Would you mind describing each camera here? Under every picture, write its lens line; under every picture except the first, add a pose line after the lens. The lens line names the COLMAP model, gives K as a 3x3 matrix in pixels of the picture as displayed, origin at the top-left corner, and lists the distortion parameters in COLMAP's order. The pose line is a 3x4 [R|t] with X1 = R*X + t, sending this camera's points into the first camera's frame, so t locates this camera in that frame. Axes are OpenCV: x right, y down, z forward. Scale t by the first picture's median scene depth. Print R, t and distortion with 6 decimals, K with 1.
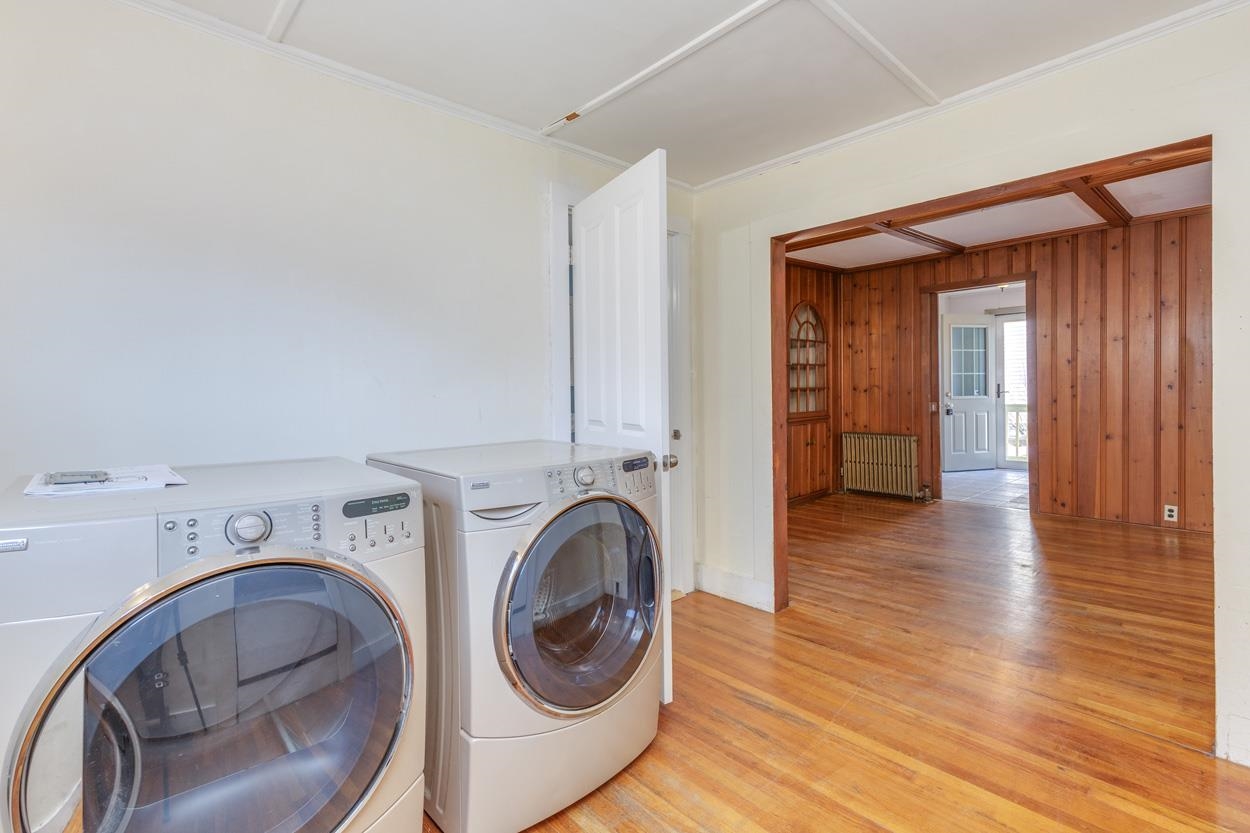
lens RADIAL K [[566.0, 0, 614.6], [0, 566.0, 396.9], [0, 0, 1]] dist [0.008797, -0.002388]
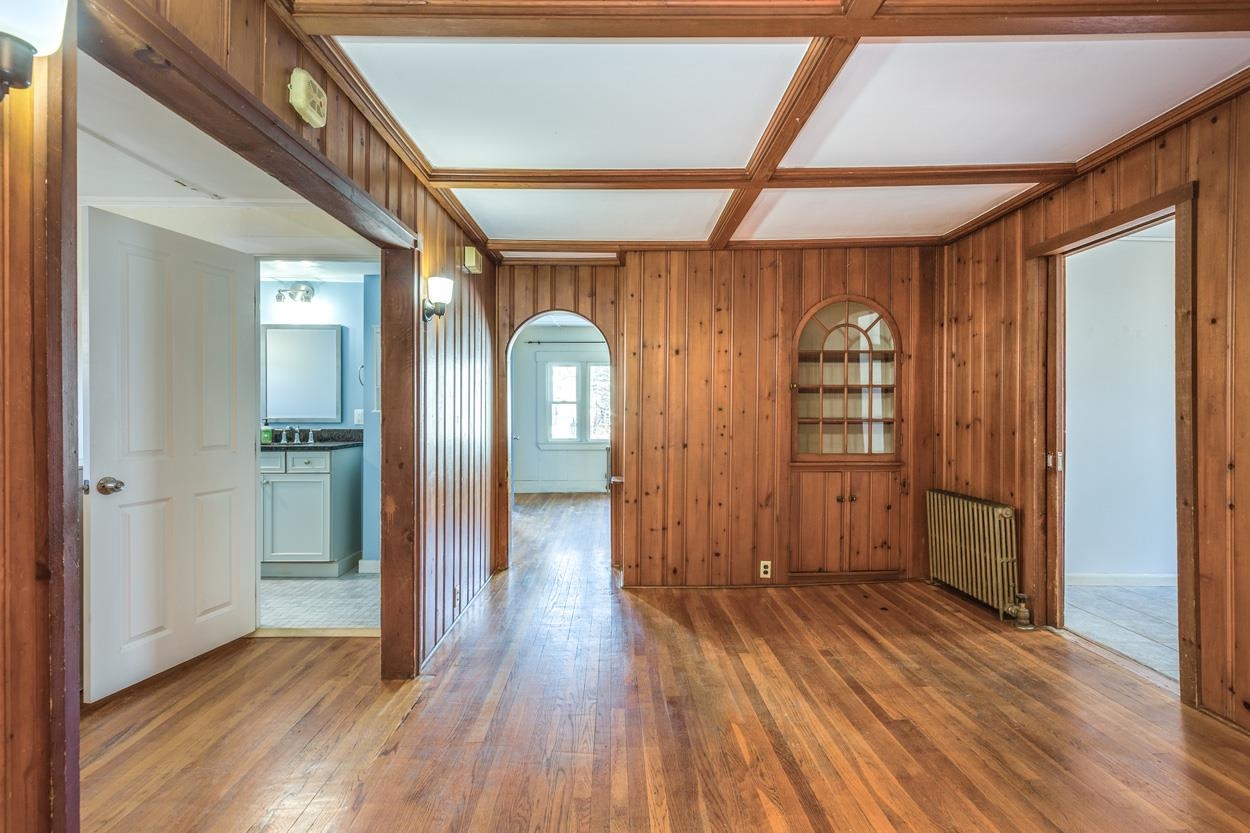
lens RADIAL K [[566.0, 0, 629.0], [0, 566.0, 408.3], [0, 0, 1]] dist [0.008797, -0.002388]
pose [[0.766567, 0.018618, -0.641895, 0.664960], [-0.024234, 0.999706, 0.000056, -0.026725], [0.641707, 0.015513, 0.766793, 0.335128]]
